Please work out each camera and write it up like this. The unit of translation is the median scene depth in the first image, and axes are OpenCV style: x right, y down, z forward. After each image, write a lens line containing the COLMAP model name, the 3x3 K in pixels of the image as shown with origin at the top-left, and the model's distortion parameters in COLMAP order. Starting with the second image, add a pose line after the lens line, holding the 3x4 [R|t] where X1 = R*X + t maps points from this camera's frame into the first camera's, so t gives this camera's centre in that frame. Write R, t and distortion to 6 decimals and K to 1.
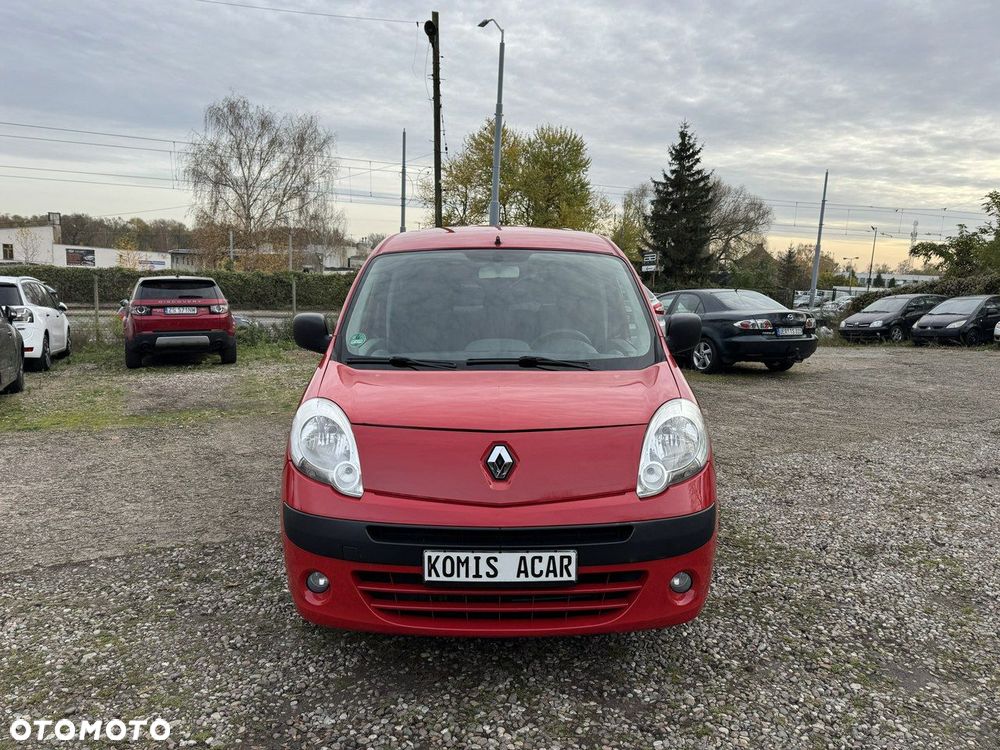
lens RADIAL K [[701.9, 0, 496.5], [0, 701.9, 379.7], [0, 0, 1]] dist [0.039873, -0.047526]
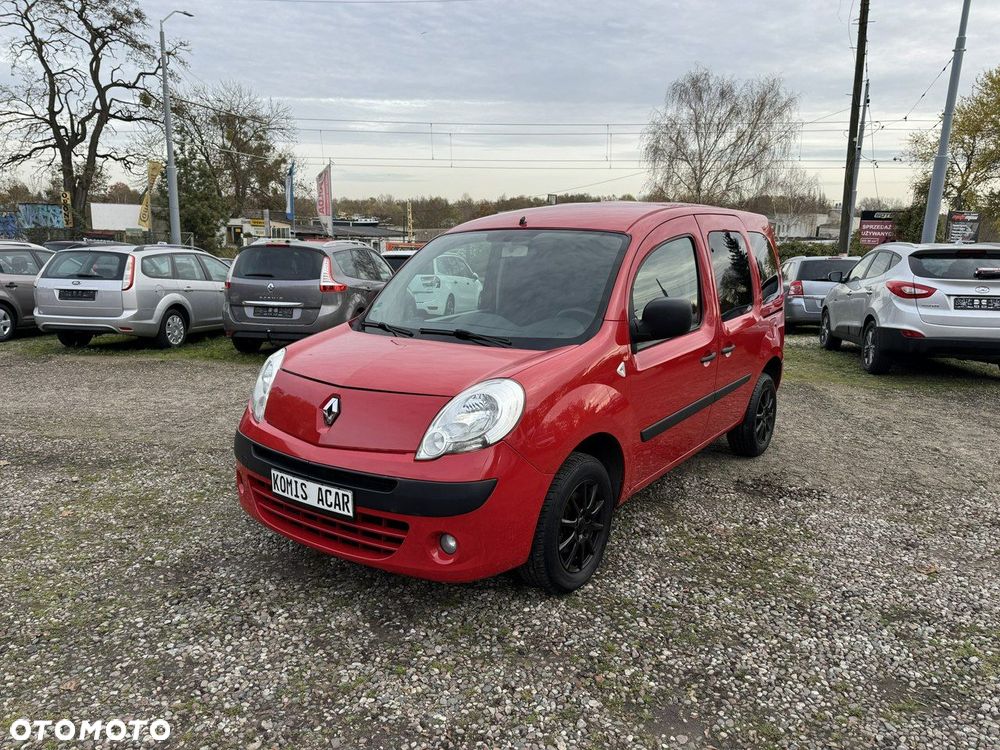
lens RADIAL K [[701.9, 0, 490.7], [0, 701.9, 377.1], [0, 0, 1]] dist [0.039873, -0.047526]
pose [[0.800694, 0.106139, -0.589596, 0.610227], [-0.085051, 0.994351, 0.063500, -0.027470], [0.593006, -0.000698, 0.805198, 0.116614]]
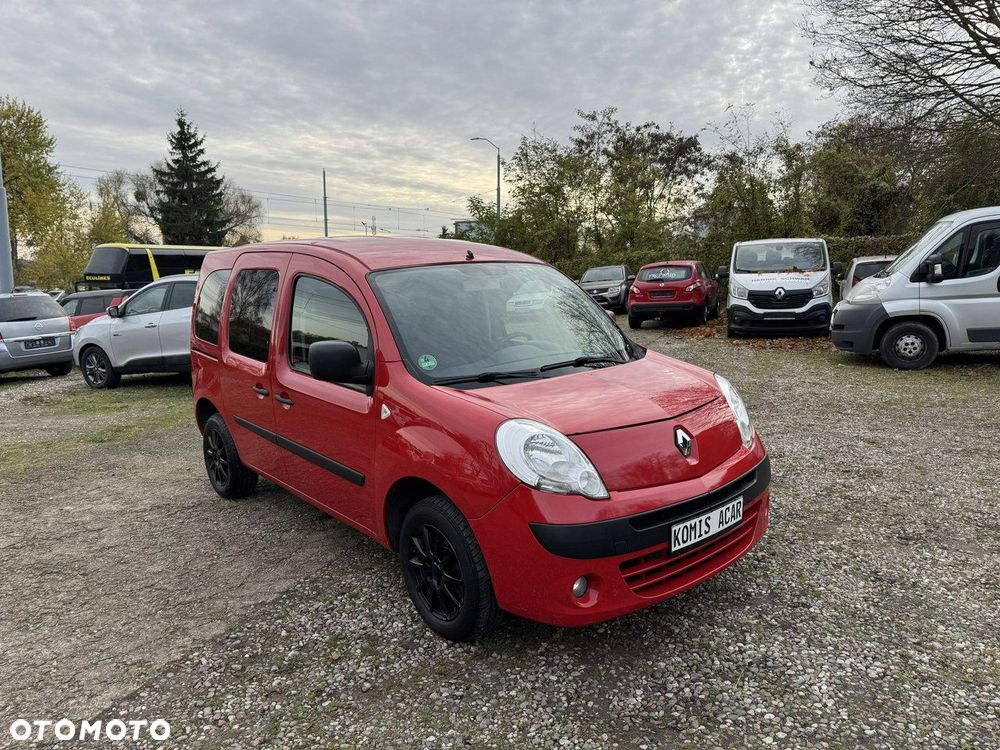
lens RADIAL K [[701.9, 0, 505.6], [0, 701.9, 379.6], [0, 0, 1]] dist [0.039873, -0.047526]
pose [[0.763037, -0.134335, 0.632241, -0.642731], [0.128187, 0.990186, 0.055683, -0.064287], [-0.633516, 0.038557, 0.772768, 0.158412]]
